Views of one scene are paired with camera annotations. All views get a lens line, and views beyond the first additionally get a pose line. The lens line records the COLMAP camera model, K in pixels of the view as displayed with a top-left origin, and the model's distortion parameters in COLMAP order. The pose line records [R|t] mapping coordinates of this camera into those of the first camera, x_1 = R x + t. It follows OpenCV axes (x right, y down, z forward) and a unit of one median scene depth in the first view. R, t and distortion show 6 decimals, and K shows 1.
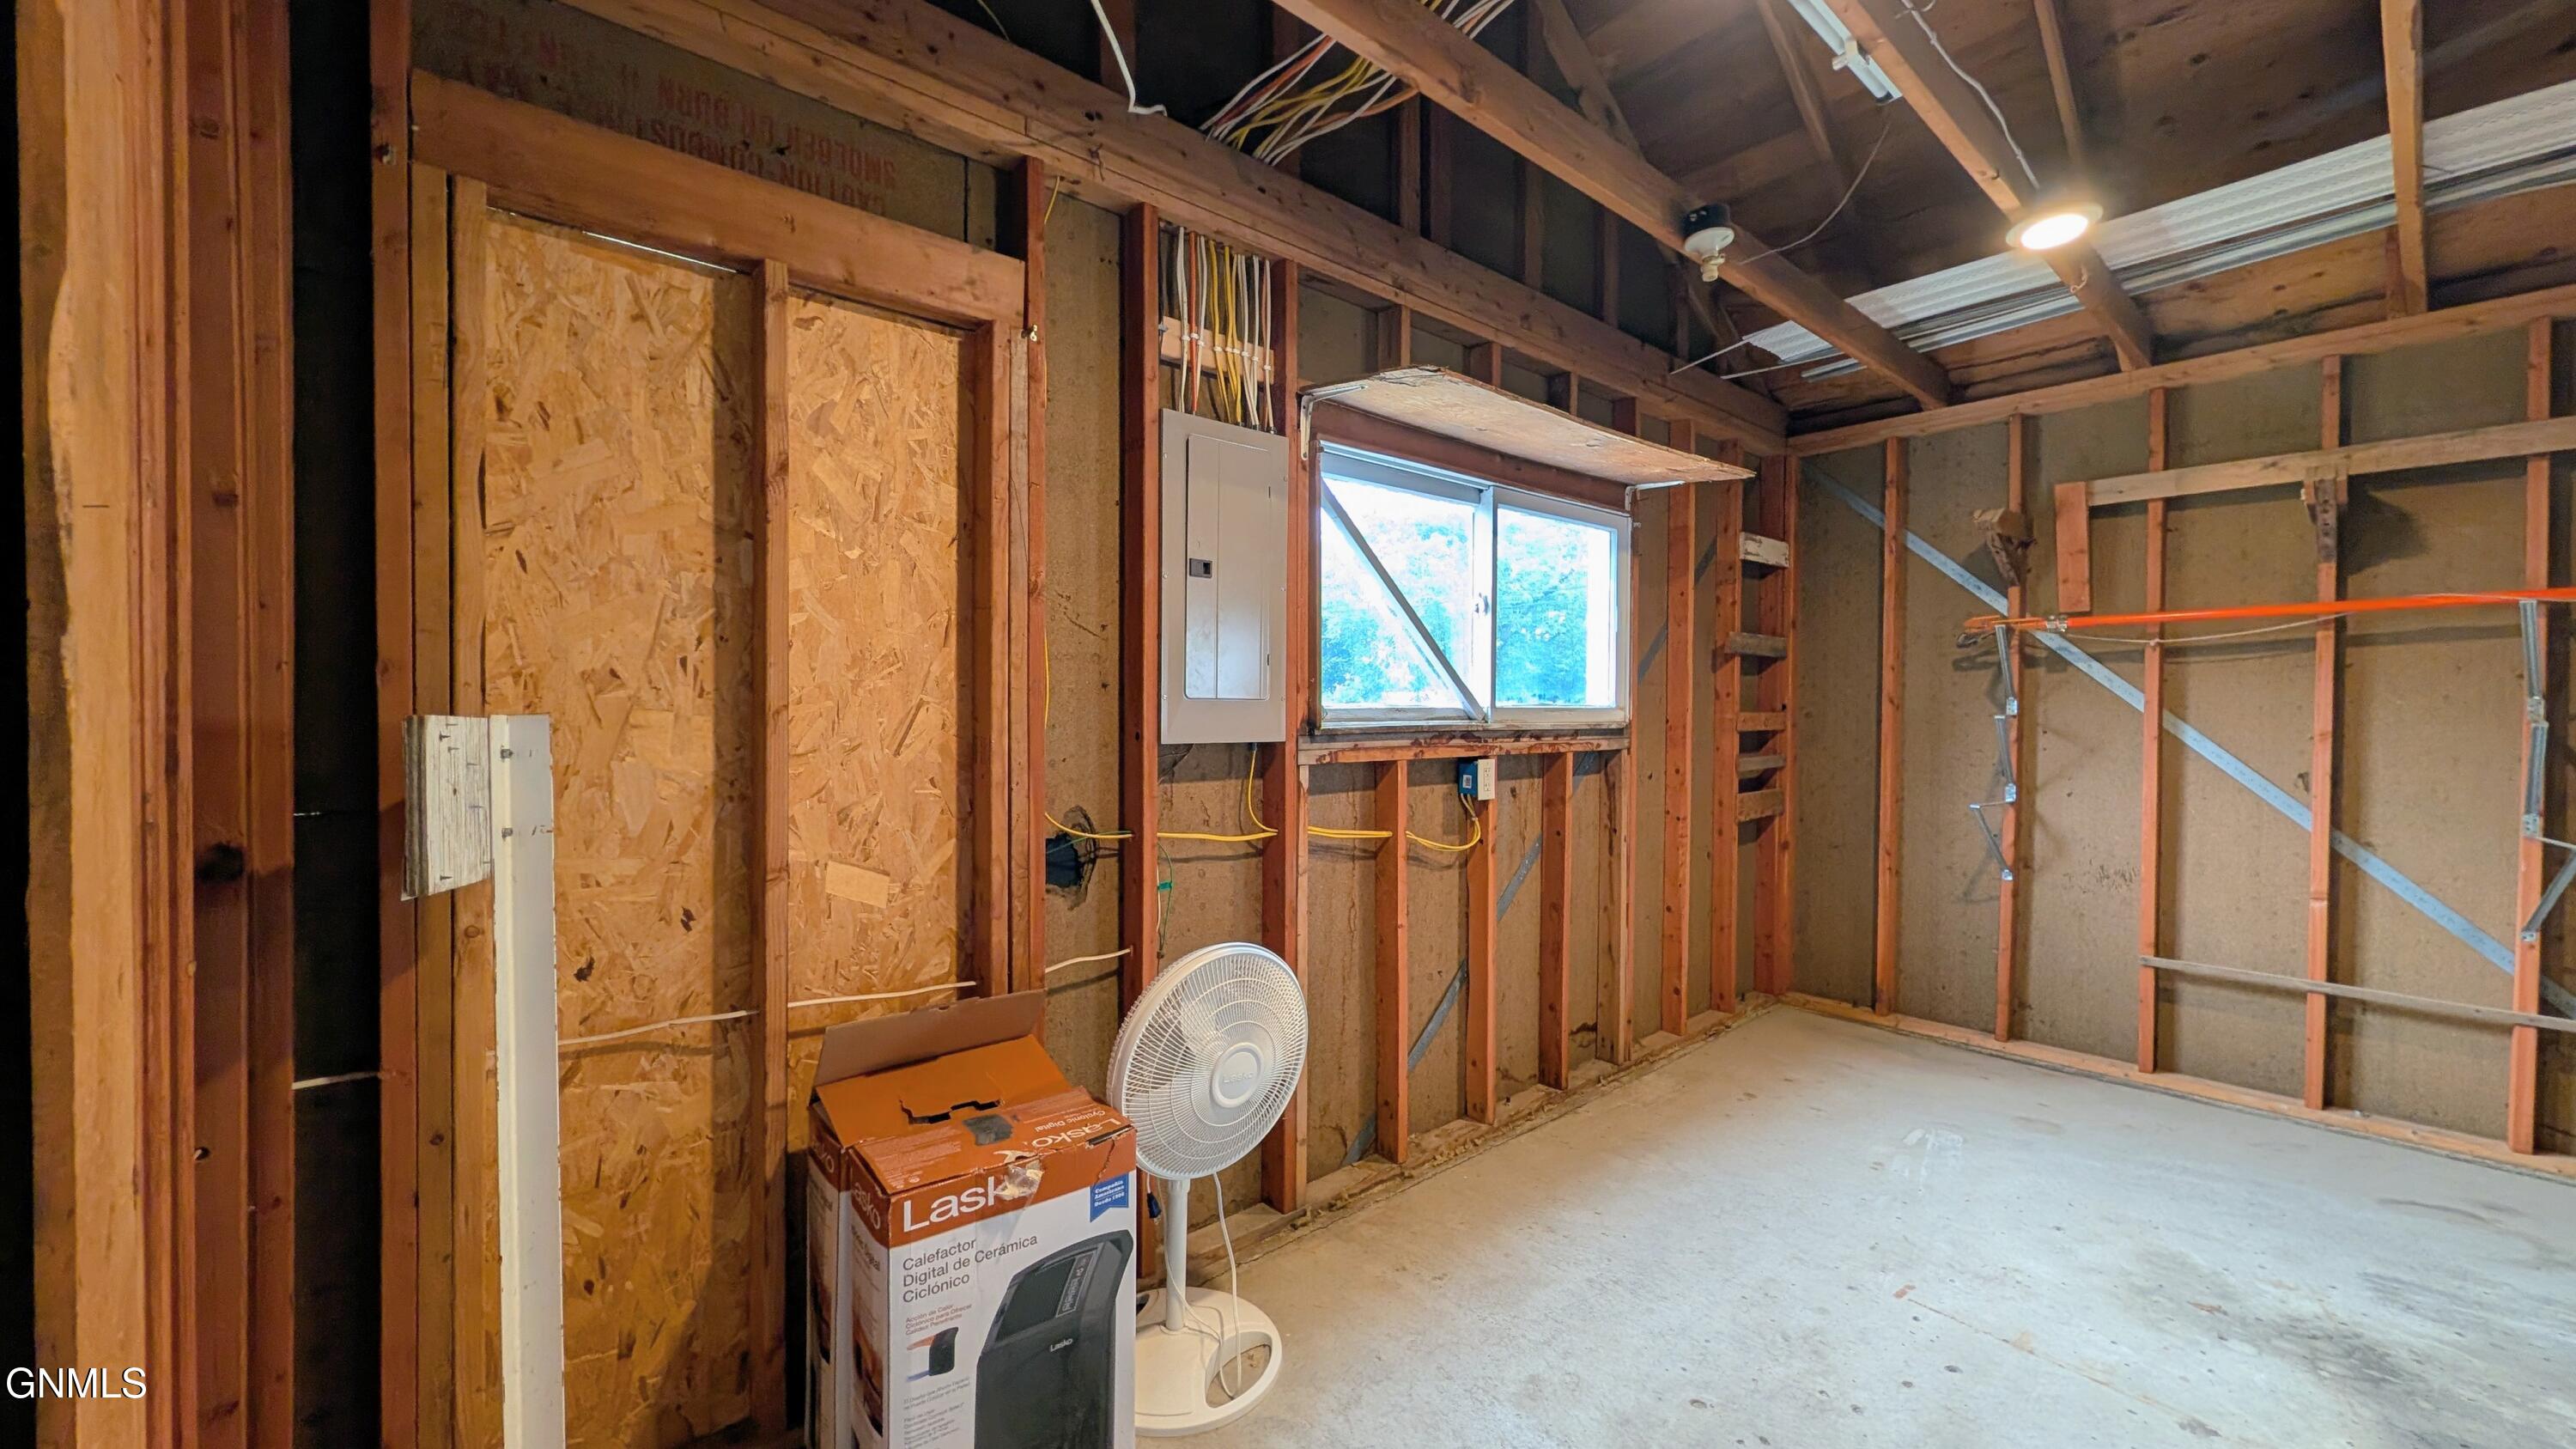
lens RADIAL K [[987.6, 0, 1284.8], [0, 987.6, 723.1], [0, 0, 1]] dist [0.000522, -0.000020]
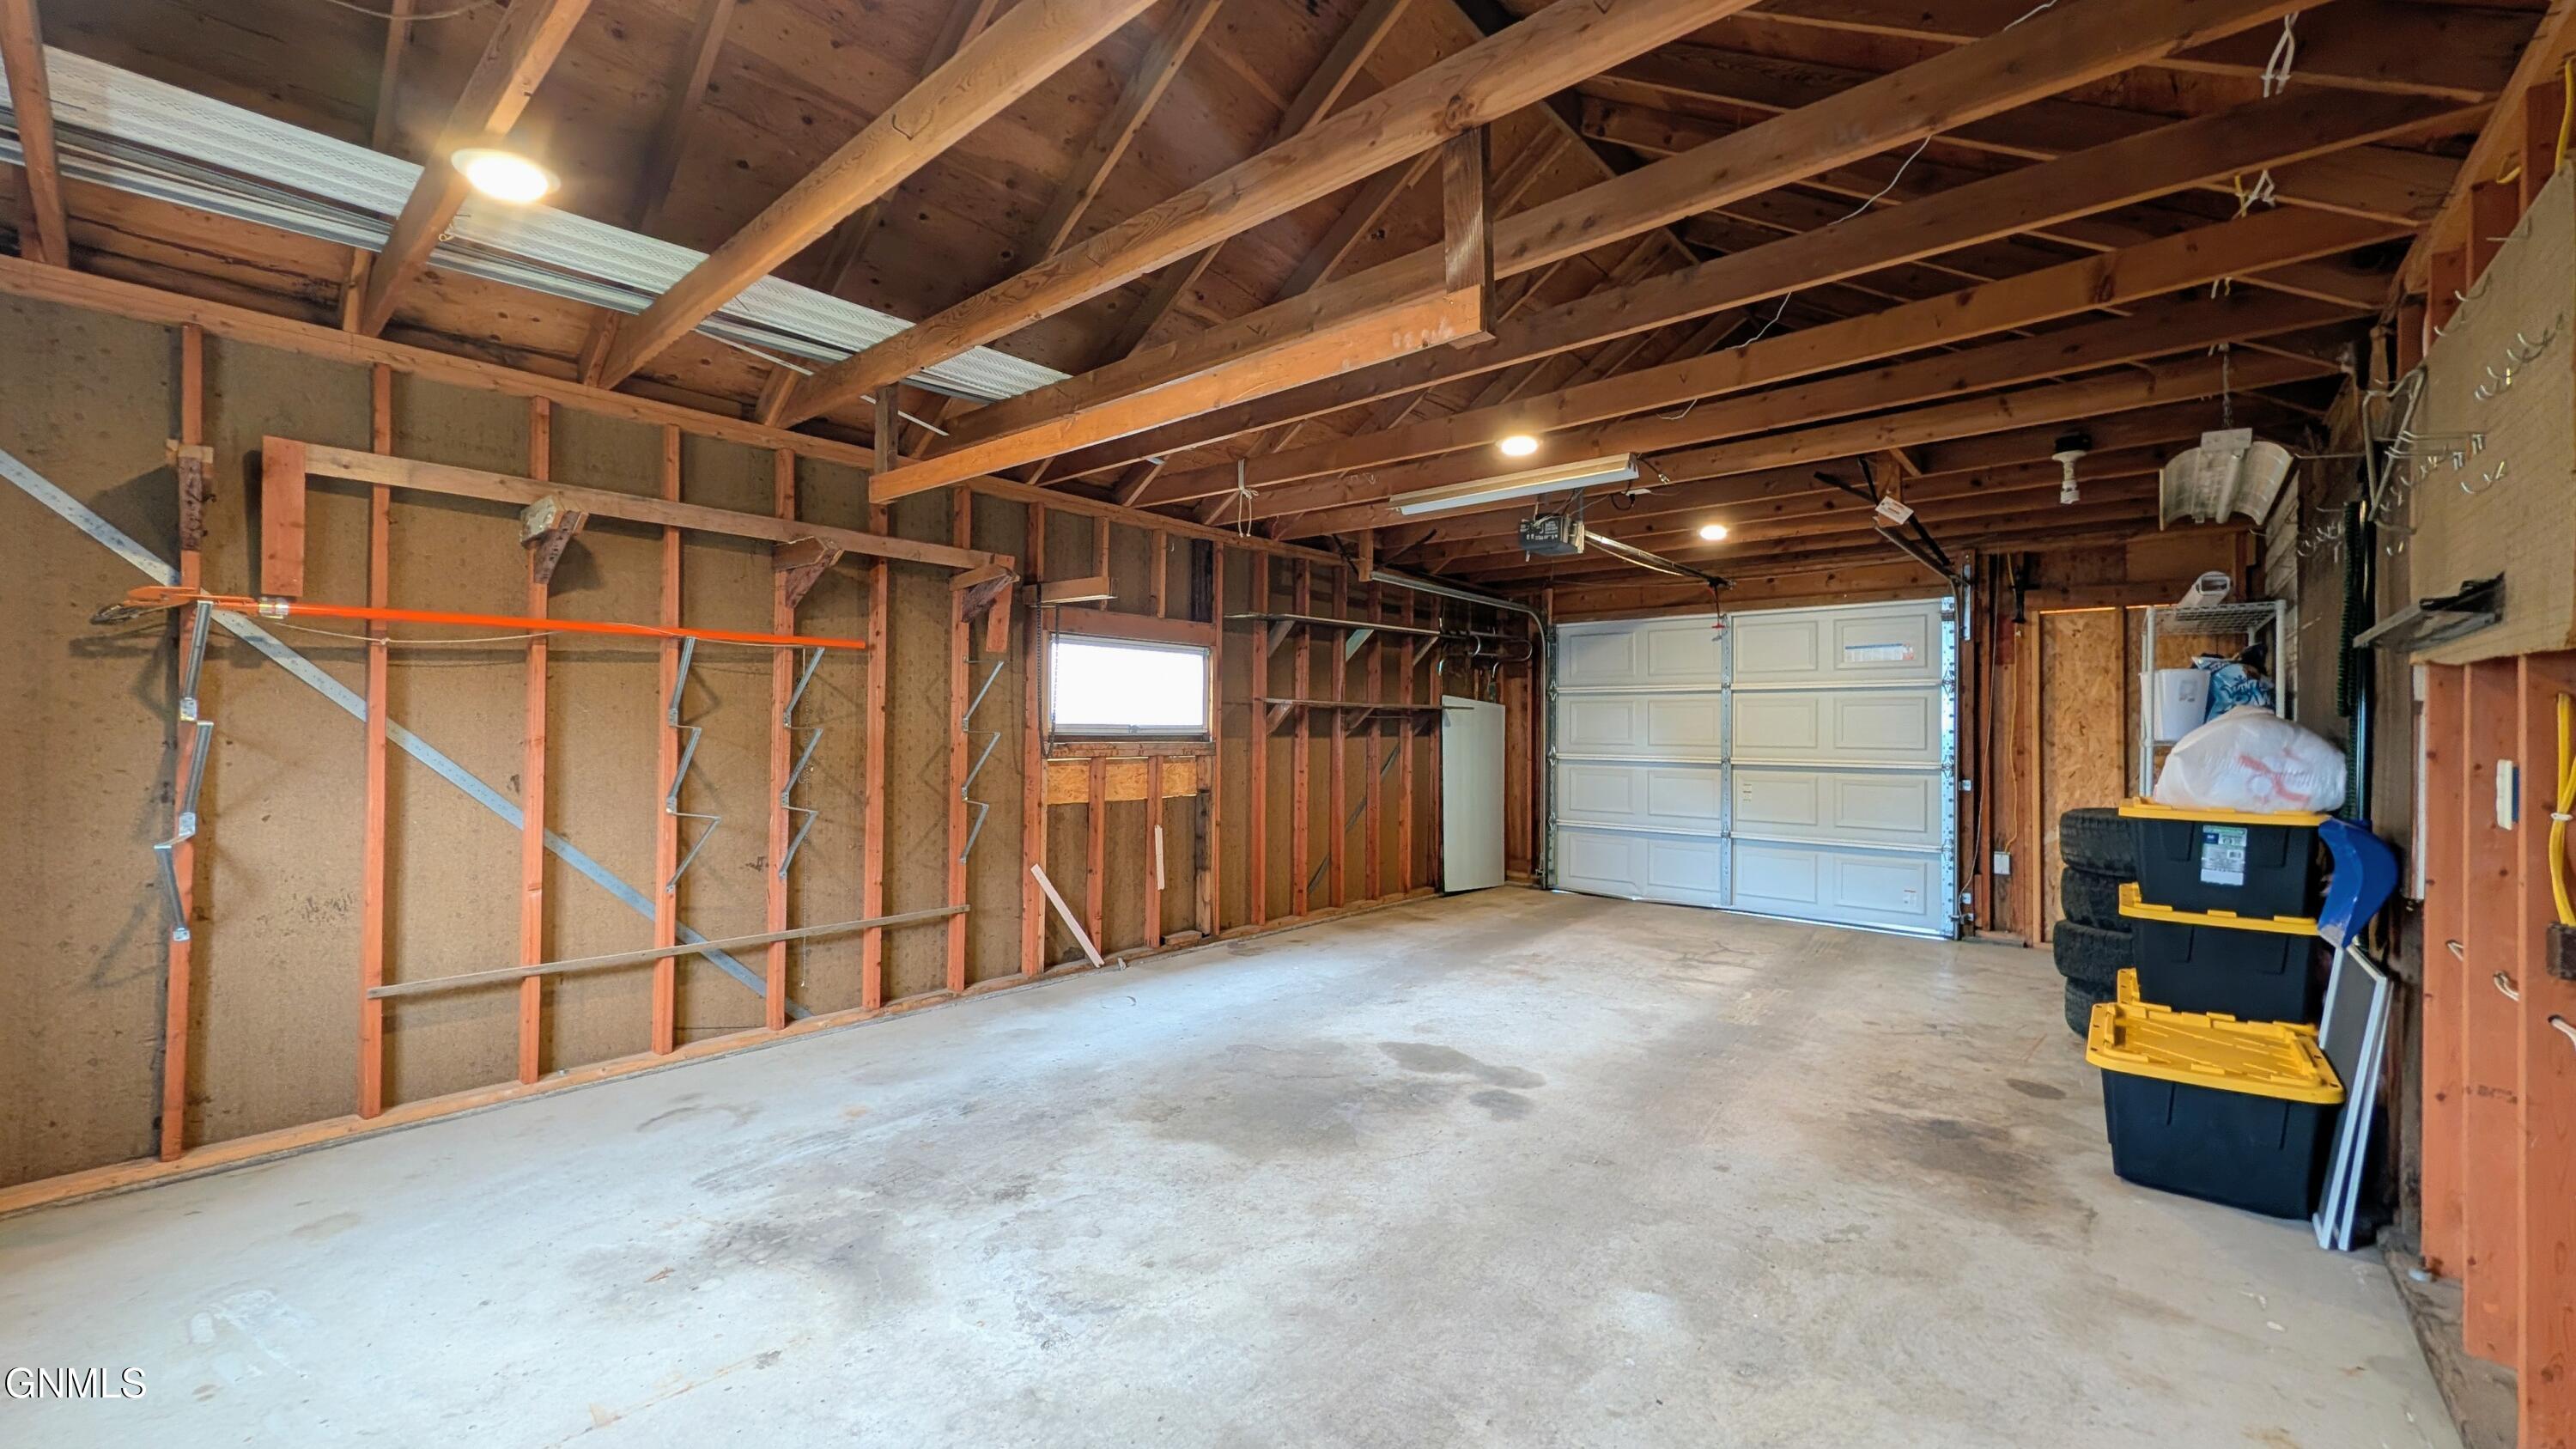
lens RADIAL K [[987.6, 0, 1284.8], [0, 987.6, 723.1], [0, 0, 1]] dist [0.000522, -0.000020]
pose [[-0.145094, -0.001494, 0.989417, -0.144547], [0.004223, 0.999989, 0.002129, -0.004977], [-0.989409, 0.004487, -0.145086, 0.309267]]
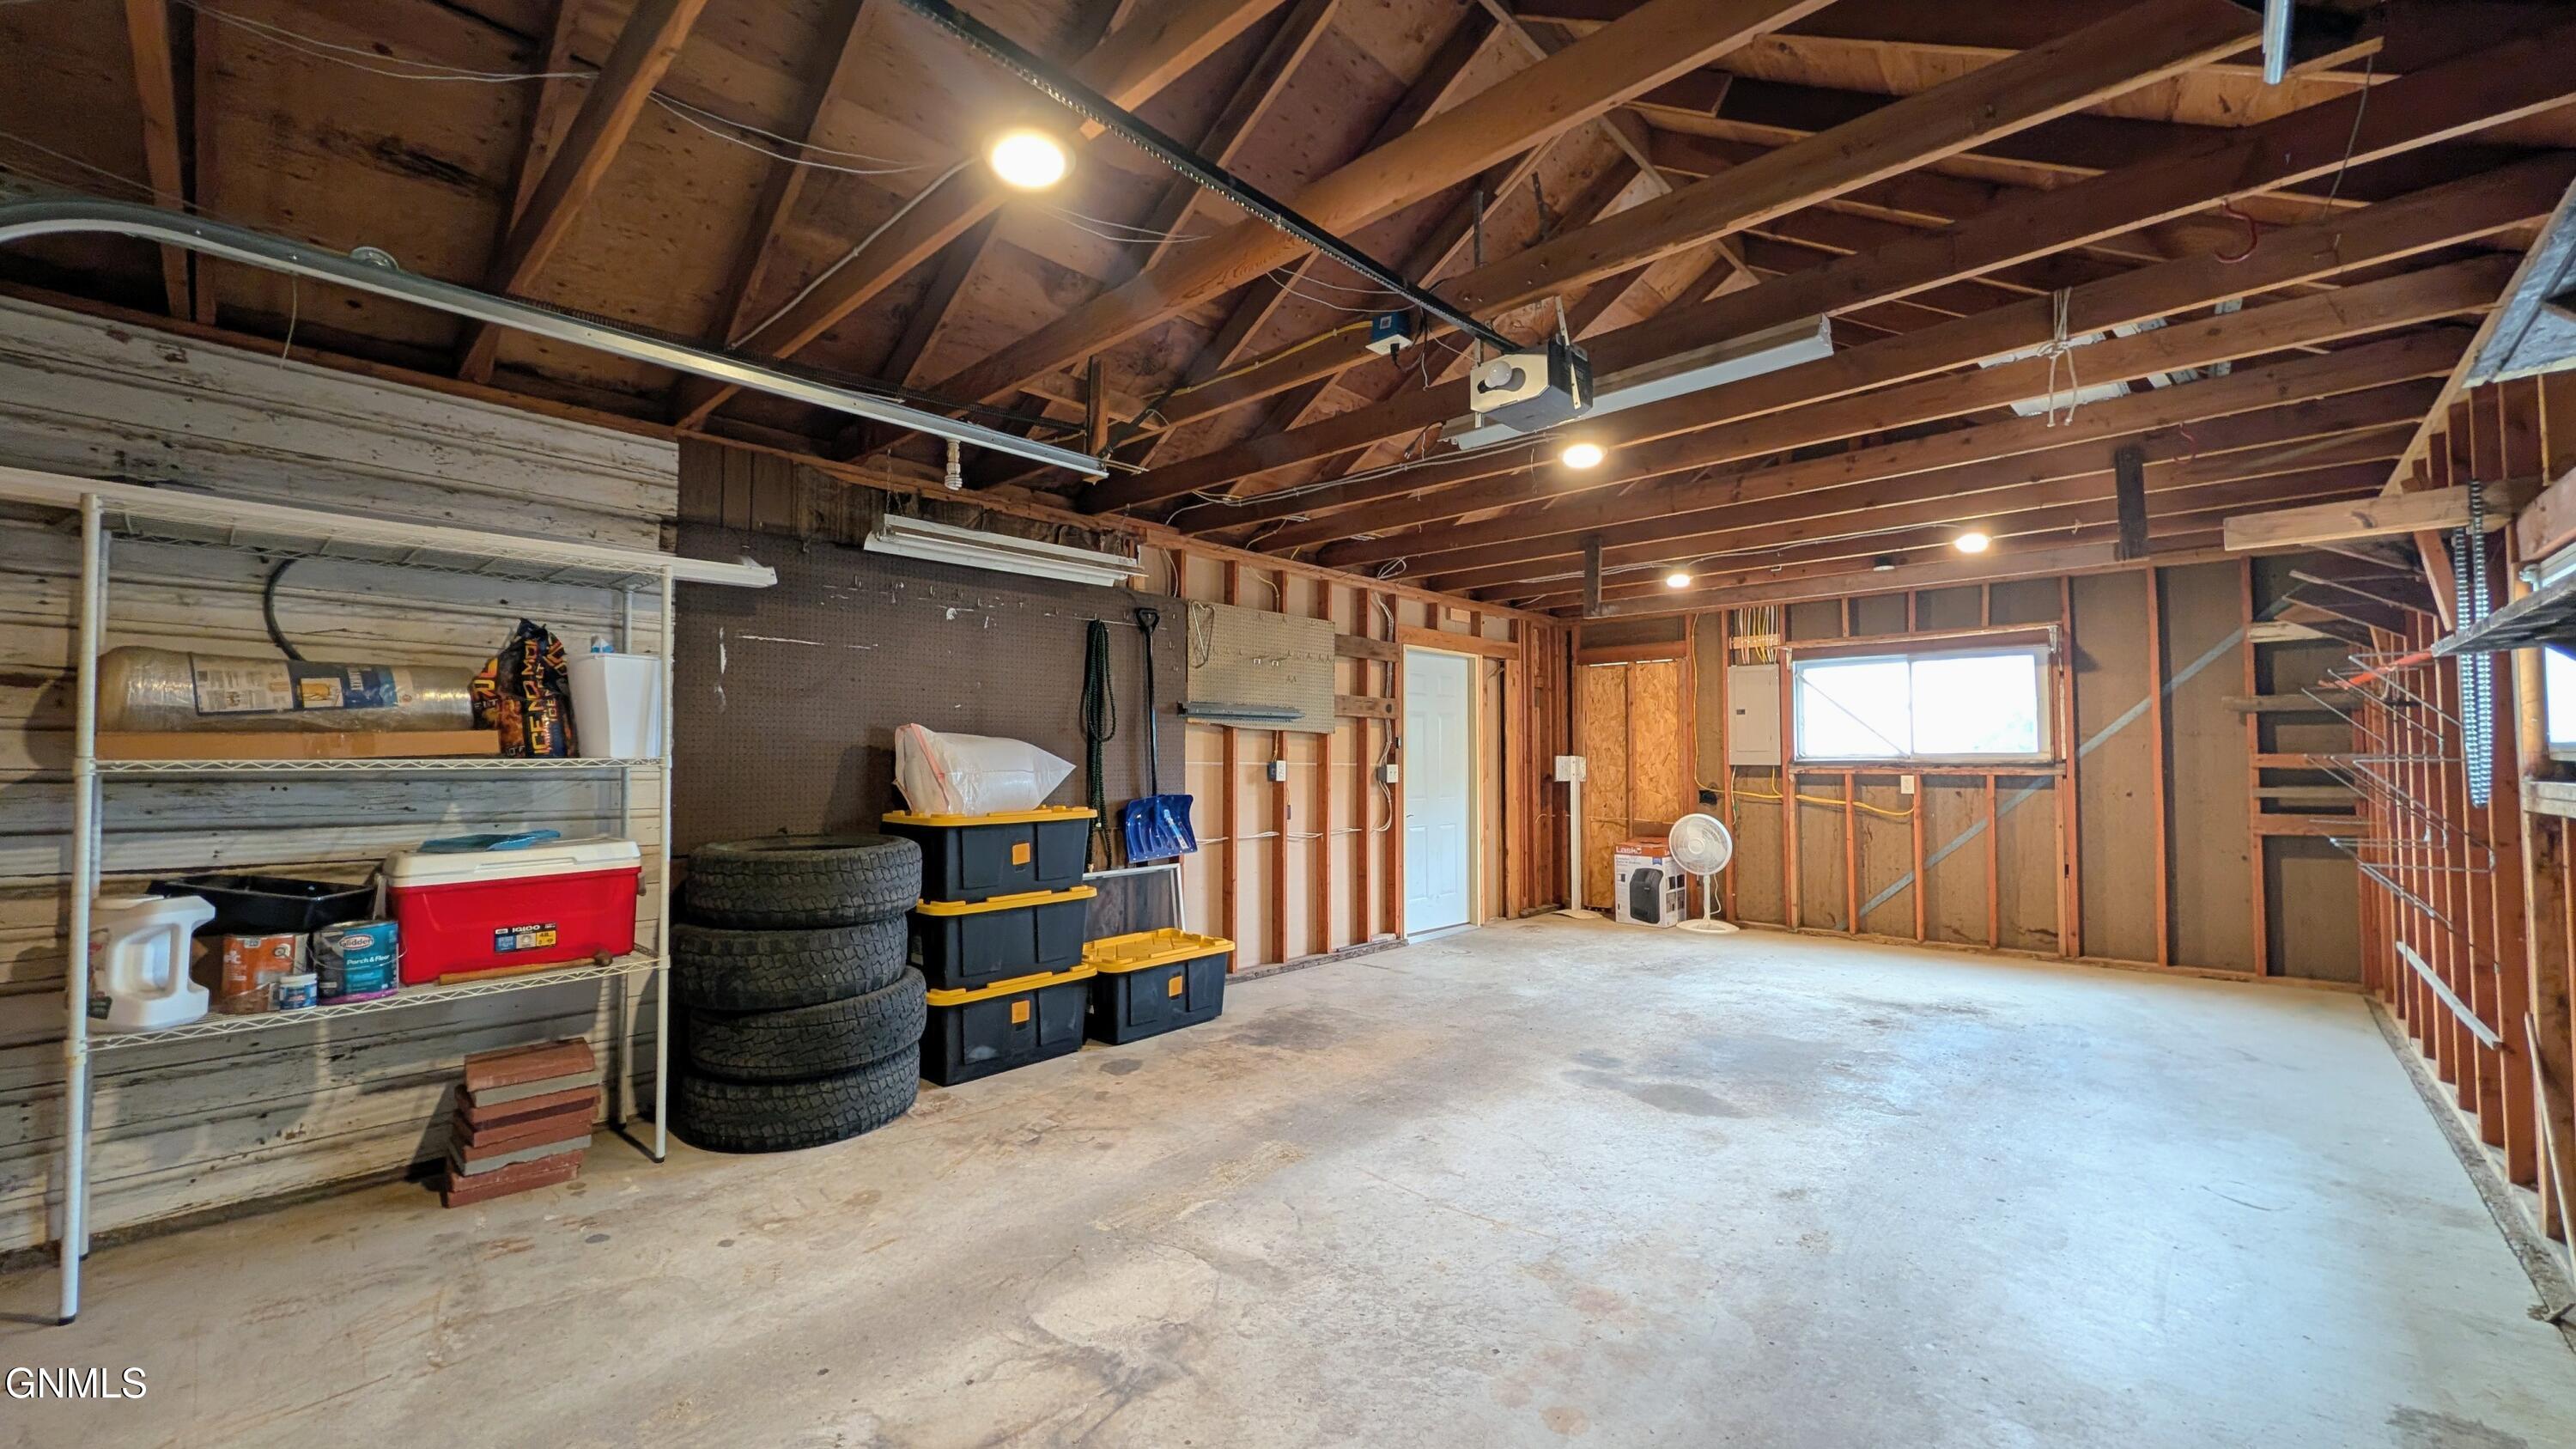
lens RADIAL K [[987.6, 0, 1284.8], [0, 987.6, 723.1], [0, 0, 1]] dist [0.000522, -0.000020]
pose [[0.106122, -0.041521, -0.993486, 2.065195], [-0.012203, 0.998998, -0.043054, 0.027322], [0.994278, 0.016693, 0.105509, -0.596971]]
